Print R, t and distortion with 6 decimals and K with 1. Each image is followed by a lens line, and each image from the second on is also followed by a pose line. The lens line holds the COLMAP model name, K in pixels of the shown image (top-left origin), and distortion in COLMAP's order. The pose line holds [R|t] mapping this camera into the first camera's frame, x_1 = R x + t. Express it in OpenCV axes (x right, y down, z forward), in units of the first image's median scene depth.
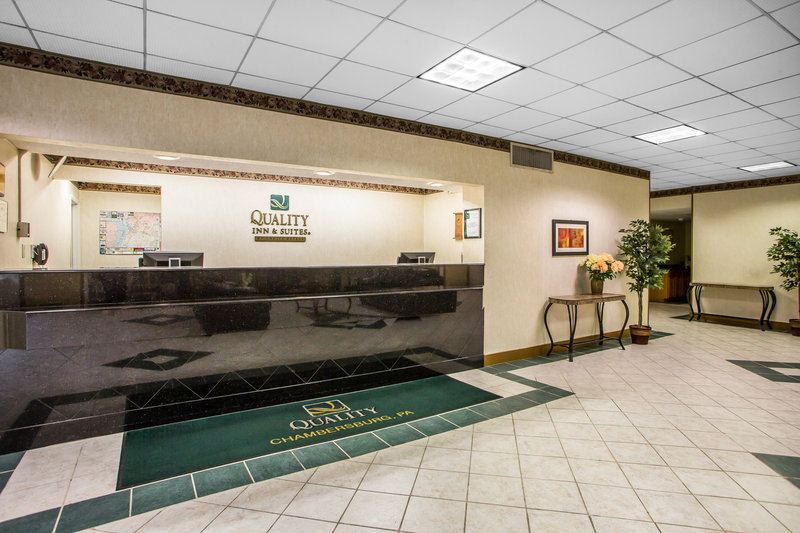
lens RADIAL K [[429.1, 0, 400.0], [0, 429.1, 266.5], [0, 0, 1]] dist [0.000666, 0.000653]
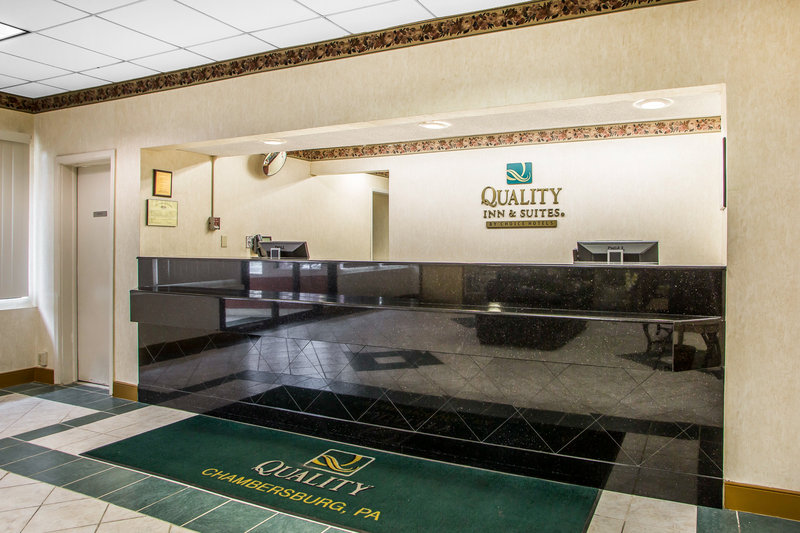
lens RADIAL K [[533.9, 0, 400.1], [0, 533.9, 253.2], [0, 0, 1]] dist [-0.006691, -0.000114]
pose [[0.554763, 0.012397, -0.831916, 0.357093], [-0.027214, 0.999624, -0.003251, -0.007421], [0.831563, 0.024443, 0.554892, 0.346566]]
